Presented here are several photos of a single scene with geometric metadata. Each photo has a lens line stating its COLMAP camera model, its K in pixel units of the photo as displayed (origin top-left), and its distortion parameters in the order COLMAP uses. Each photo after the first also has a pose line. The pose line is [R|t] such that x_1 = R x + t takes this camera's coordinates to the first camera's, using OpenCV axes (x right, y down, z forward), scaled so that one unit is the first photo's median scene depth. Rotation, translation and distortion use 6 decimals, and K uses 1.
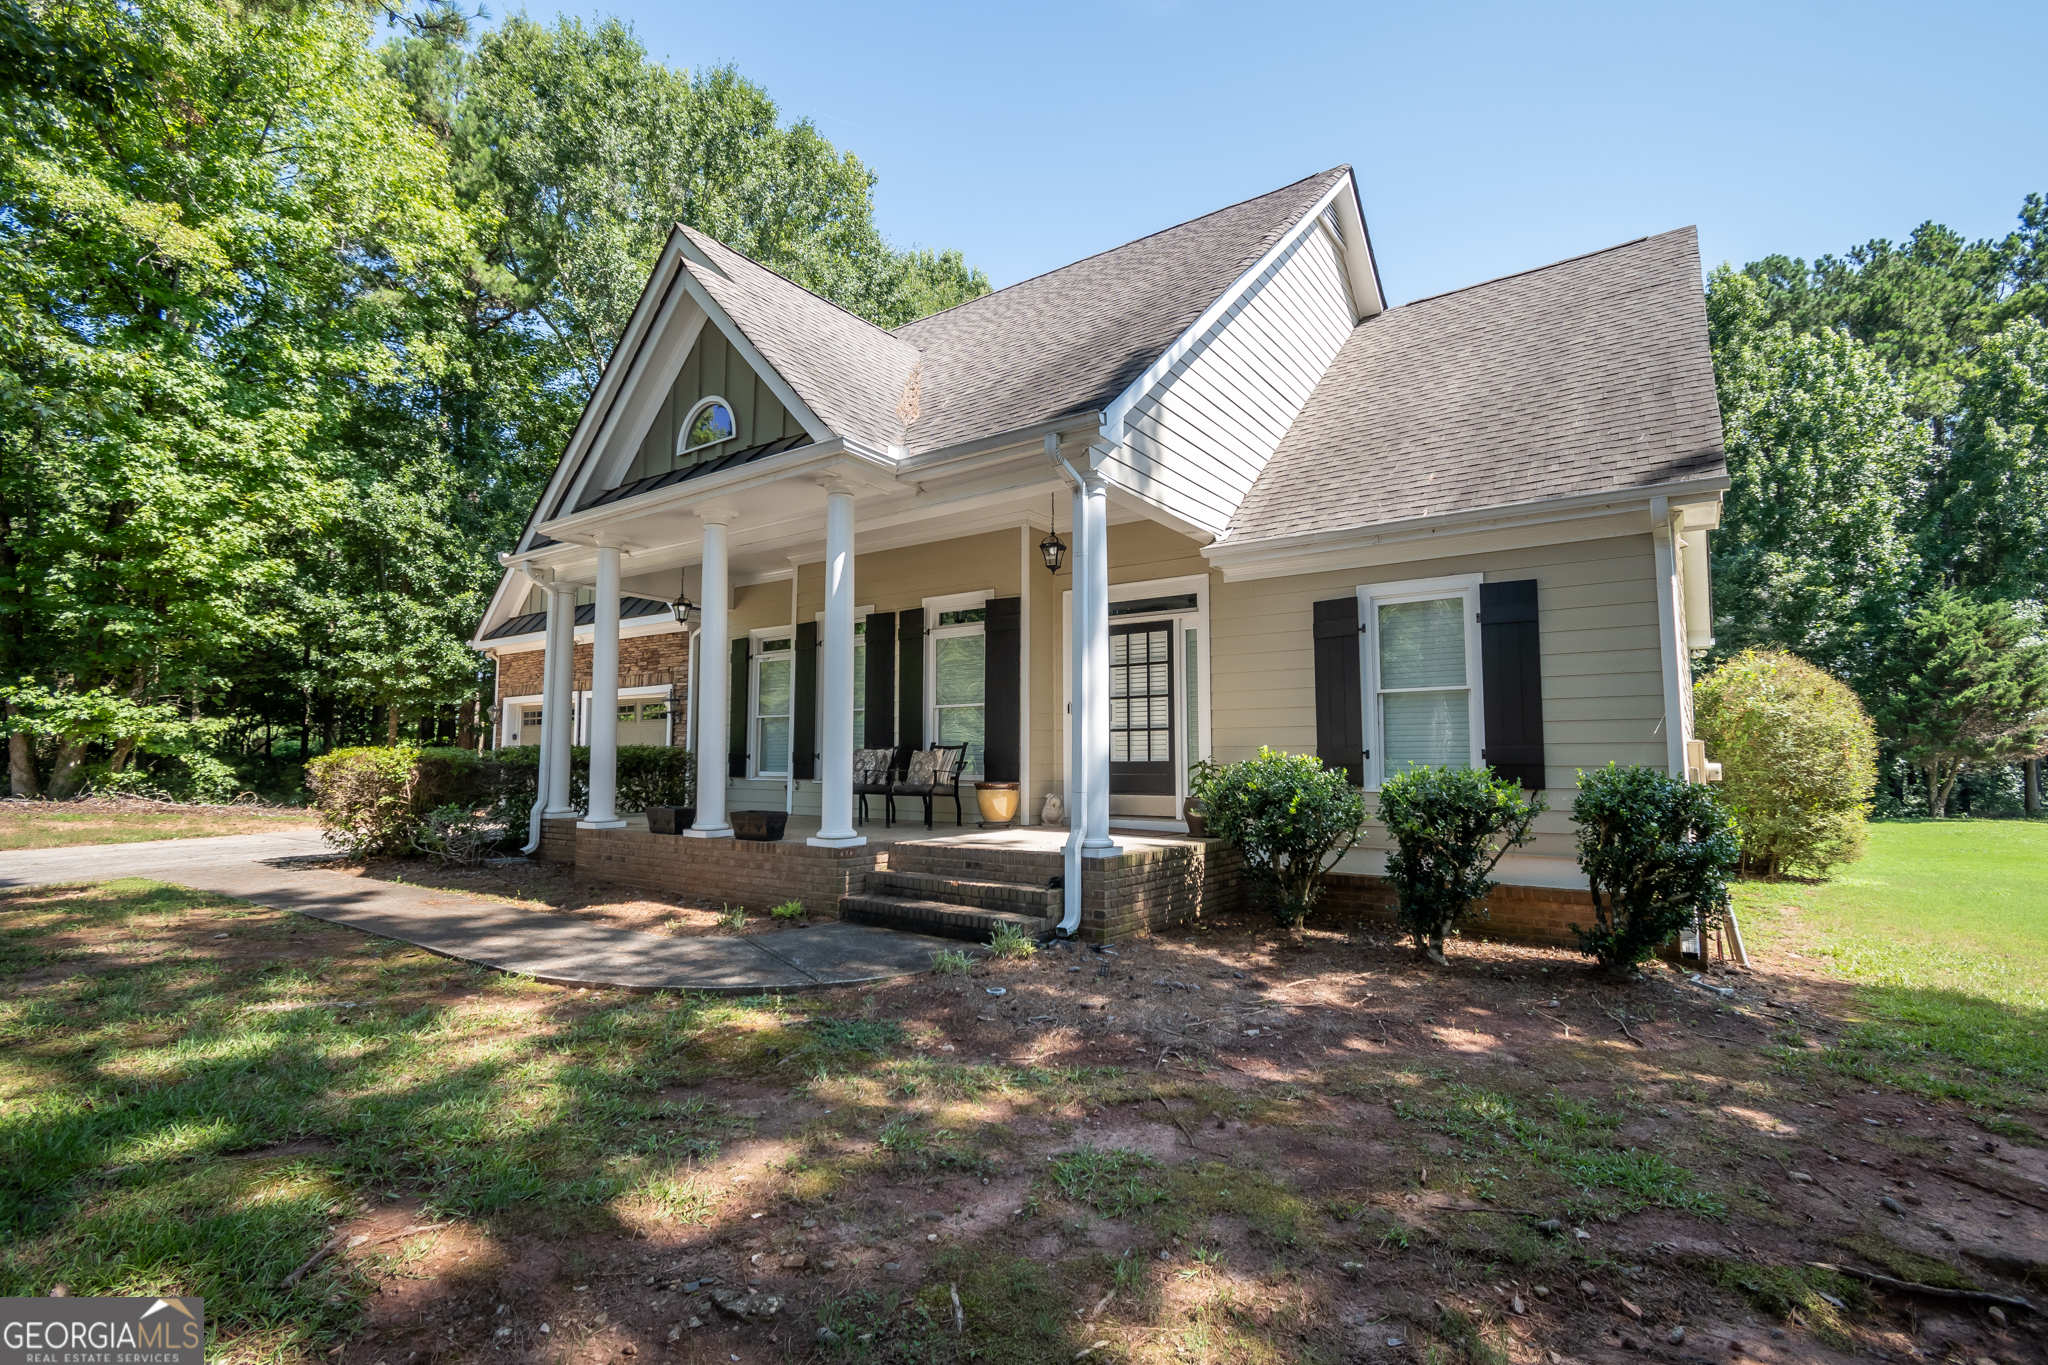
lens RADIAL K [[945.6, 0, 1024.0], [0, 945.6, 682.5], [0, 0, 1]] dist [-0.000584, 0.000123]
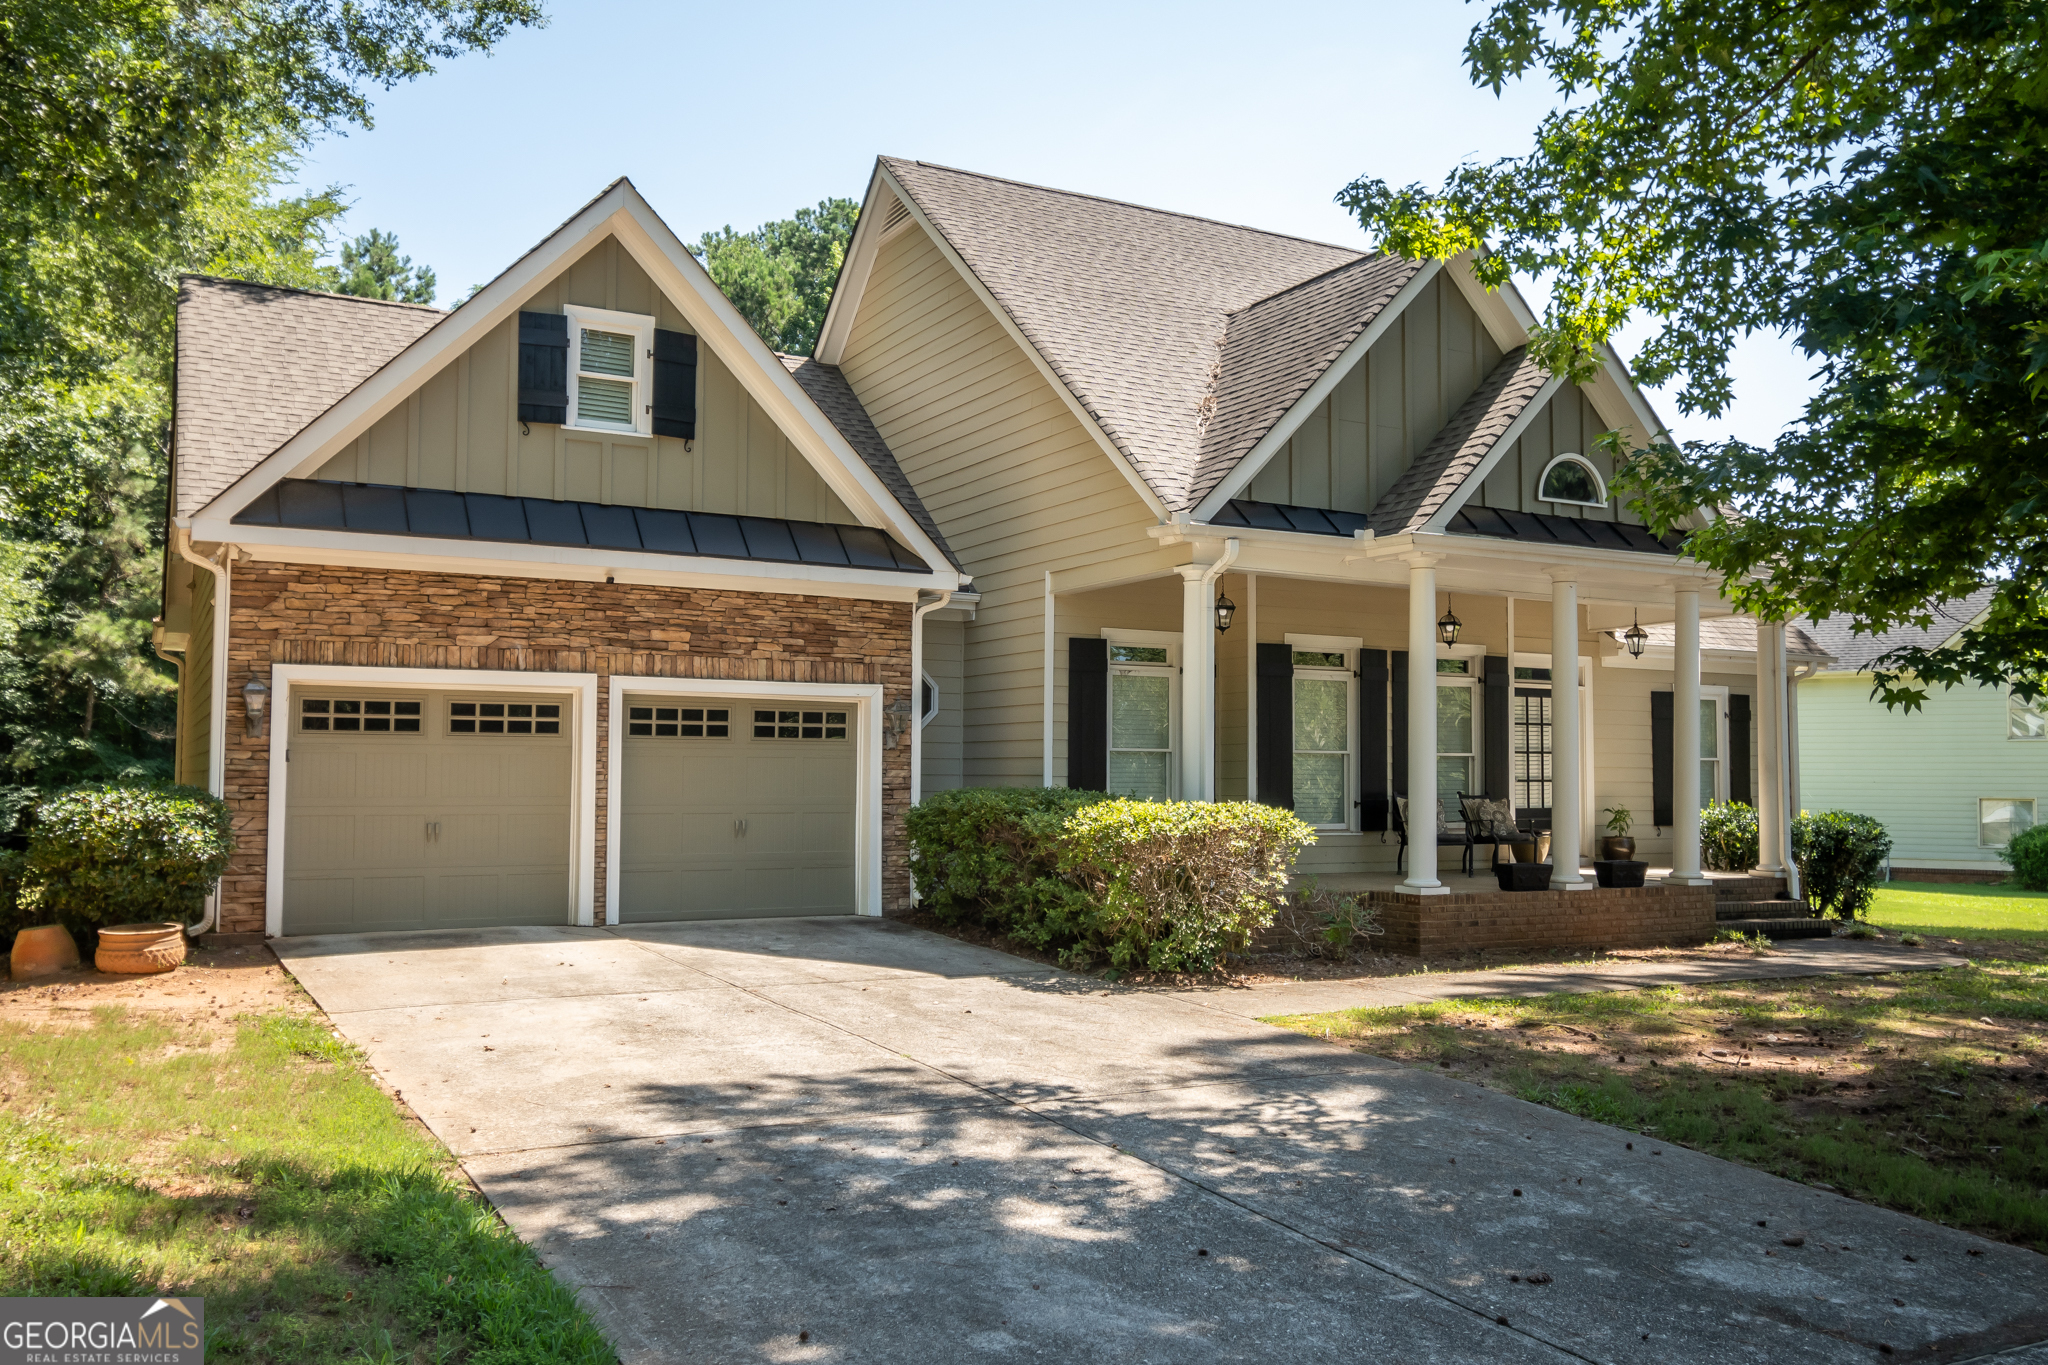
lens RADIAL K [[1617.0, 0, 1024.0], [0, 1617.0, 682.5], [0, 0, 1]] dist [0.041071, 0.003726]
pose [[0.436937, 0.054633, 0.897831, -1.903789], [-0.081067, 0.996483, -0.021184, 0.022465], [-0.895831, -0.063529, 0.439830, 0.673371]]
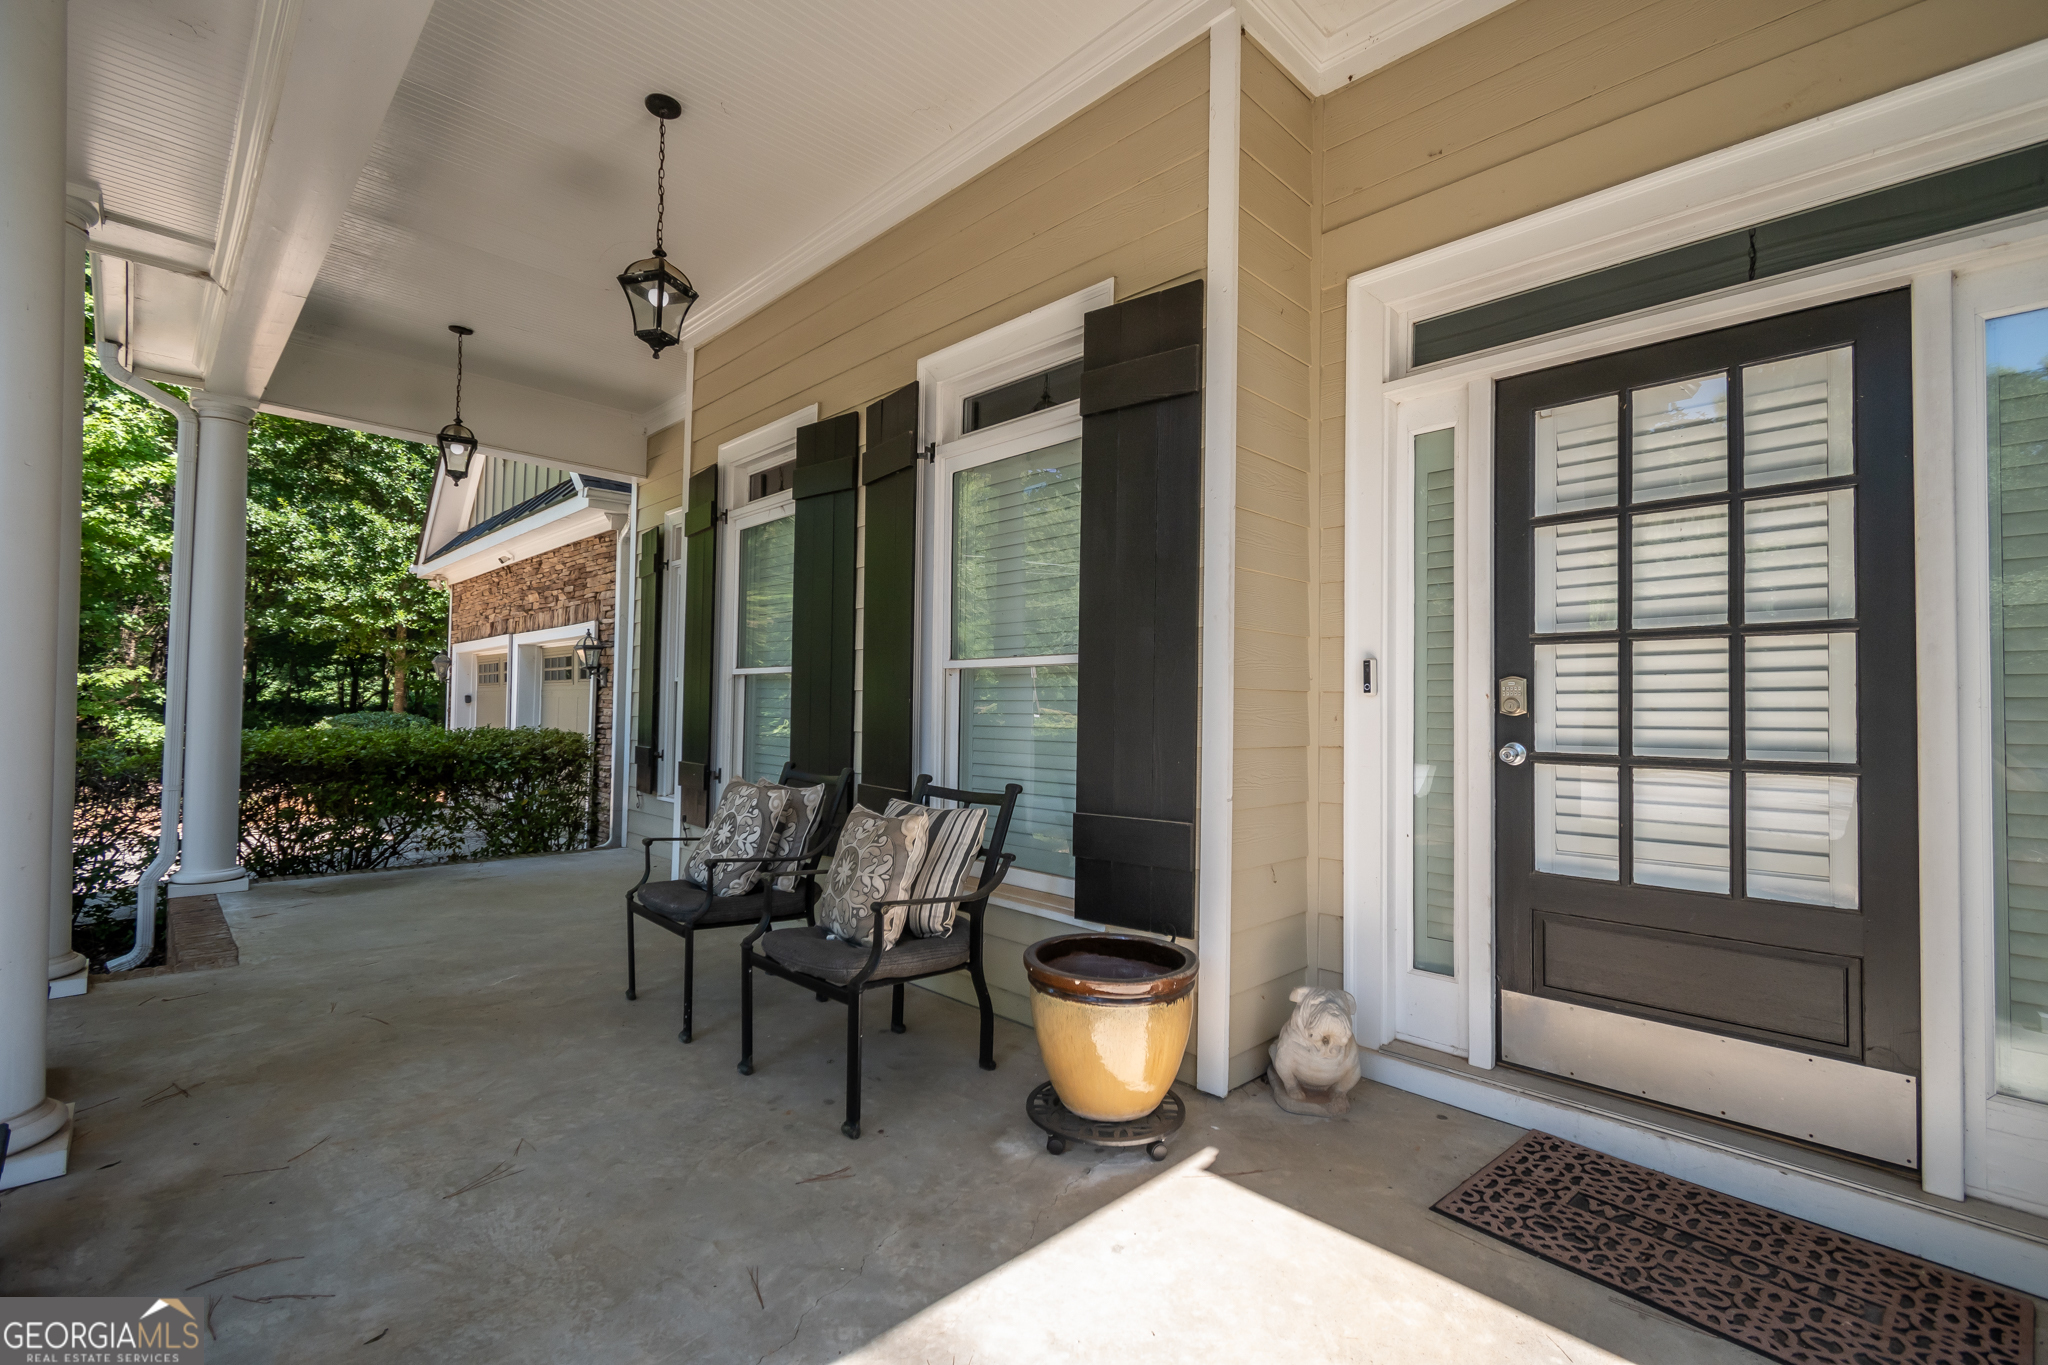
lens RADIAL K [[895.3, 0, 1024.0], [0, 895.3, 682.5], [0, 0, 1]] dist [0.001352, -0.004590]
pose [[0.985728, 0.011696, -0.167942, -0.010462], [-0.002252, 0.998411, 0.056311, 0.015137], [0.168333, -0.055129, 0.984187, 0.722183]]
